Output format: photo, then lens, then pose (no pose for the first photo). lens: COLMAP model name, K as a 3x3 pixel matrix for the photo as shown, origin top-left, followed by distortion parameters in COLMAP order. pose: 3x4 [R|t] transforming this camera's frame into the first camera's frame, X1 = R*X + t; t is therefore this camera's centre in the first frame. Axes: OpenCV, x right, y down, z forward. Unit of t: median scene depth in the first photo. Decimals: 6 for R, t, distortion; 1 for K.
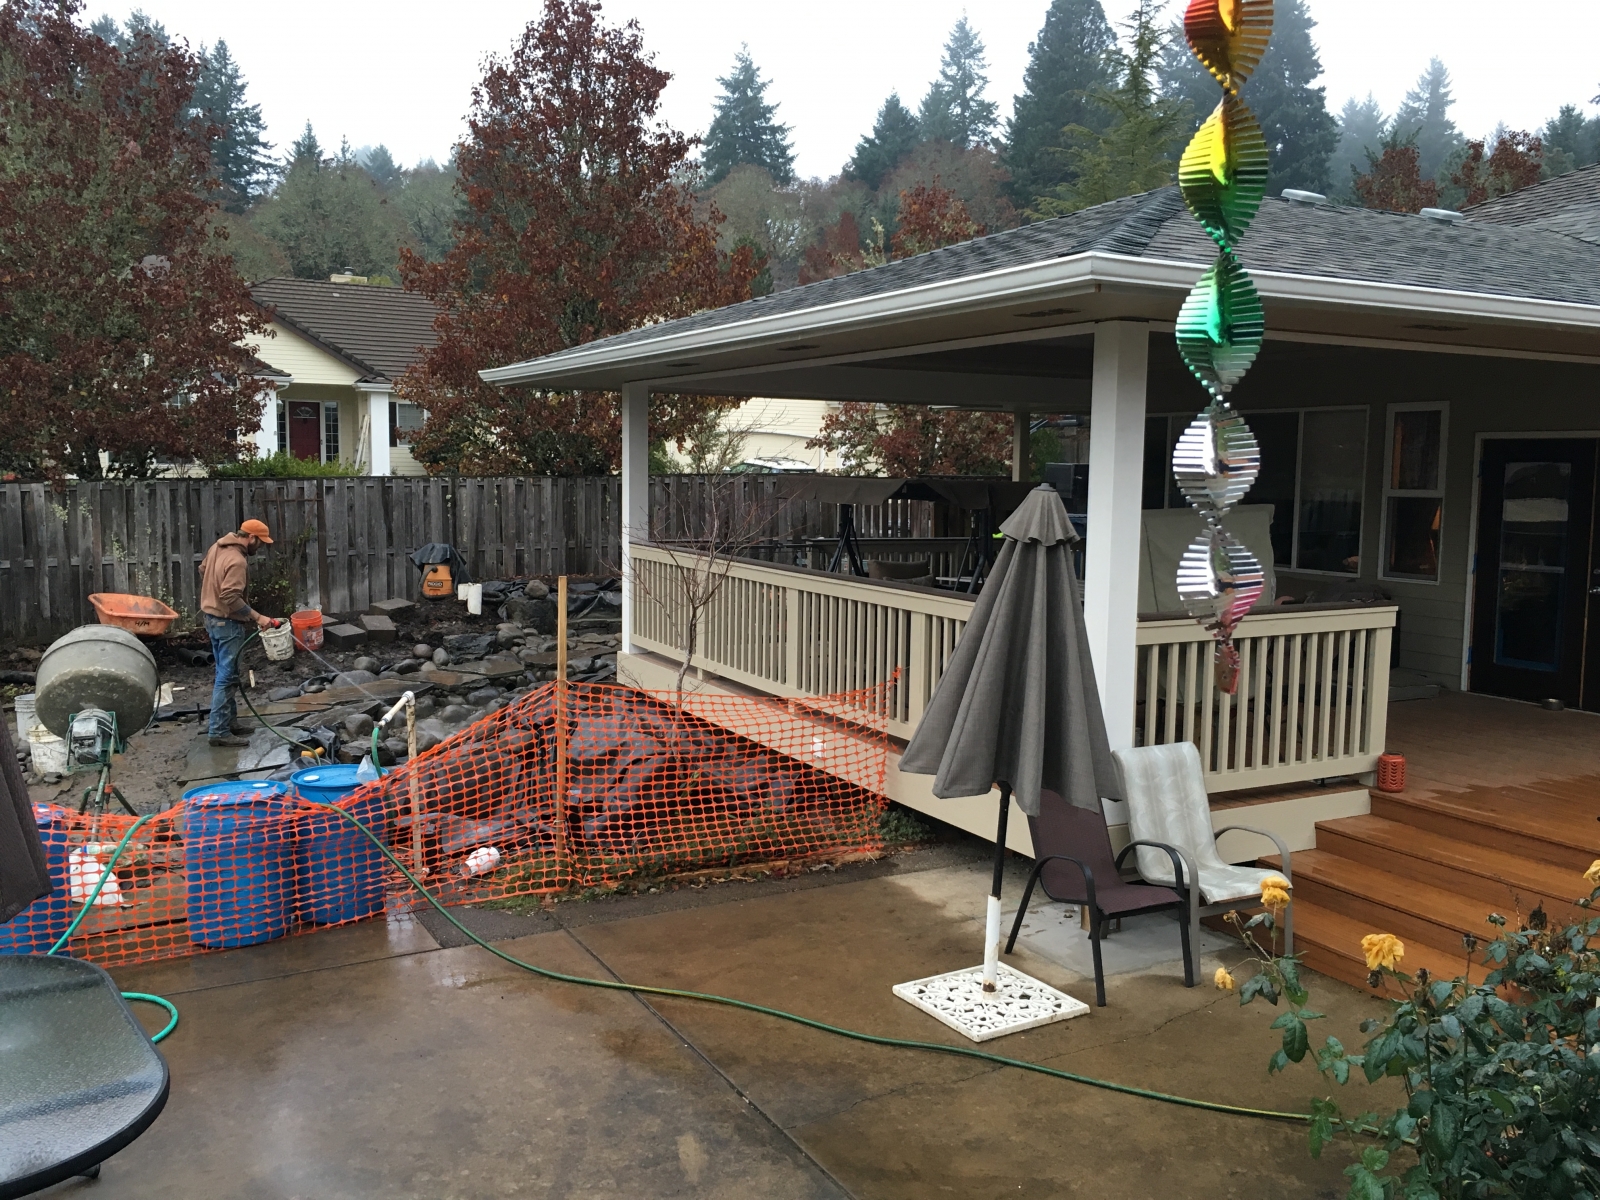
lens RADIAL K [[1364.7, 0, 800.0], [0, 1364.7, 600.0], [0, 0, 1]] dist [0.084281, -0.128741]
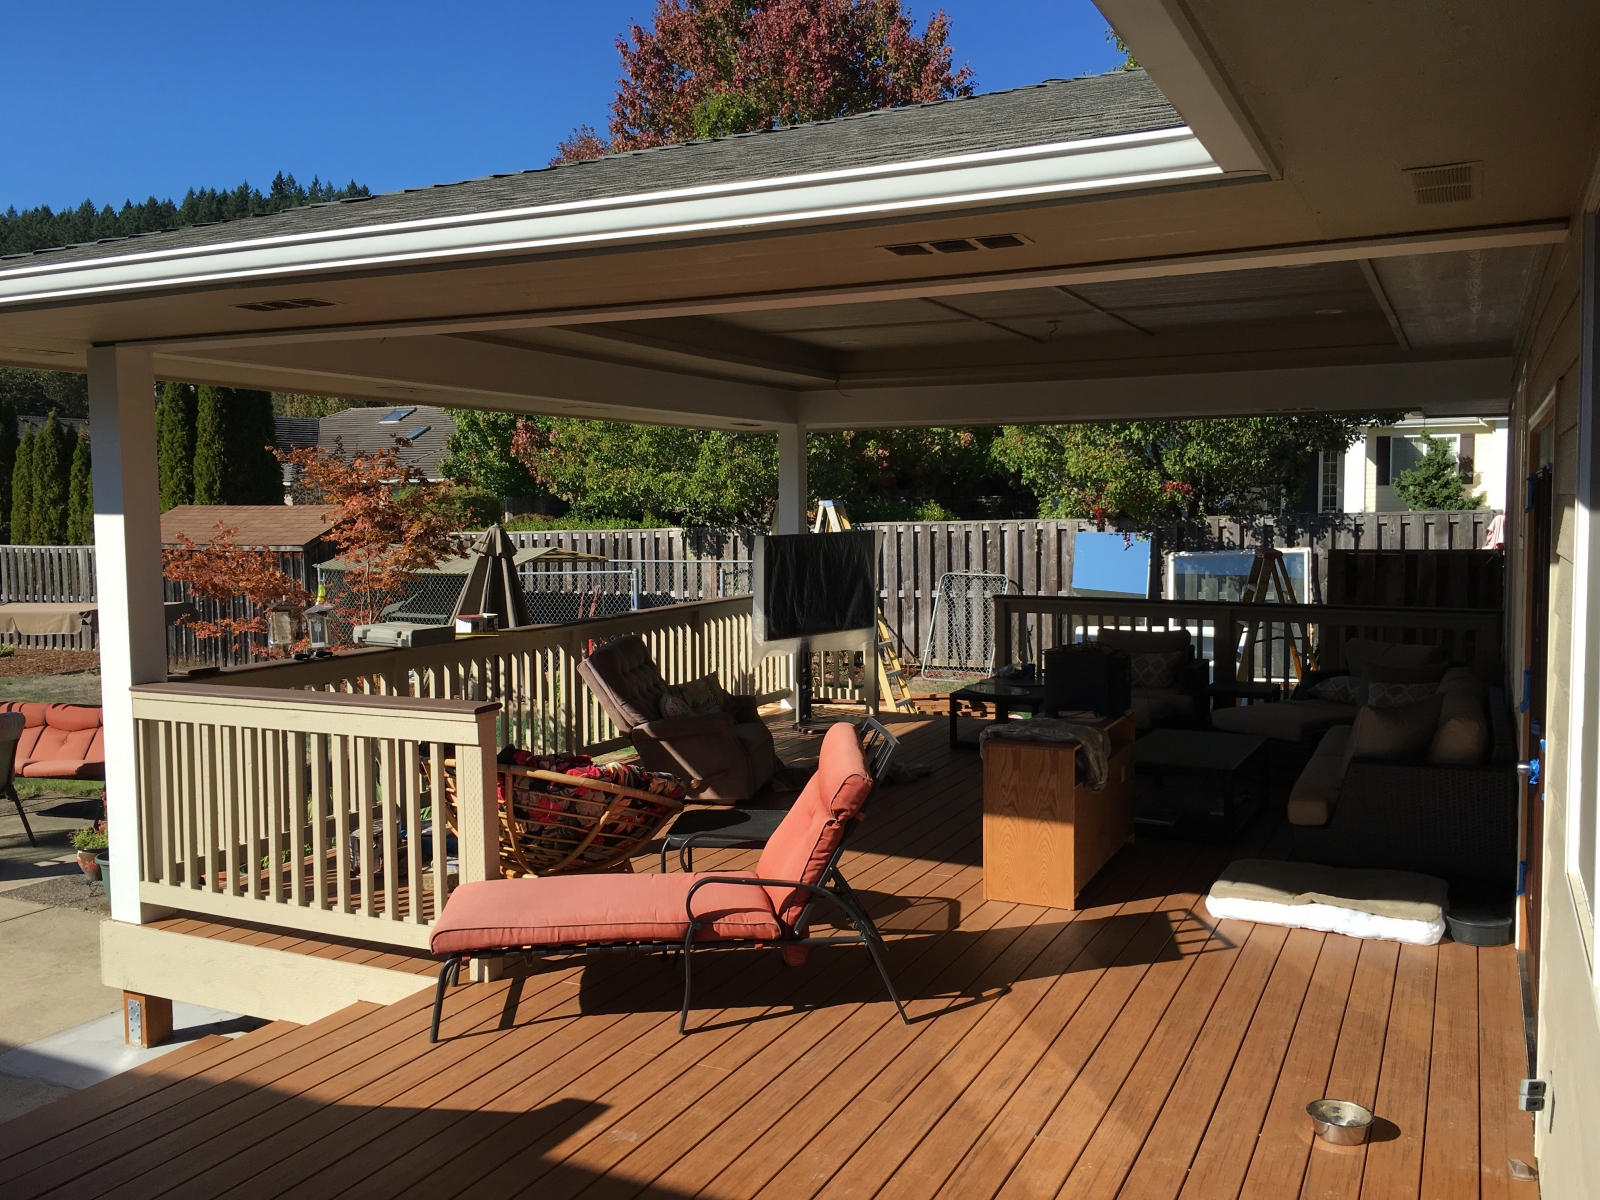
lens RADIAL K [[1364.7, 0, 800.0], [0, 1364.7, 600.0], [0, 0, 1]] dist [0.084281, -0.128741]
pose [[0.578957, 0.043254, -0.814210, 1.065211], [-0.070002, 0.997542, 0.003217, -0.063324], [0.812348, 0.055134, 0.580561, 0.753368]]
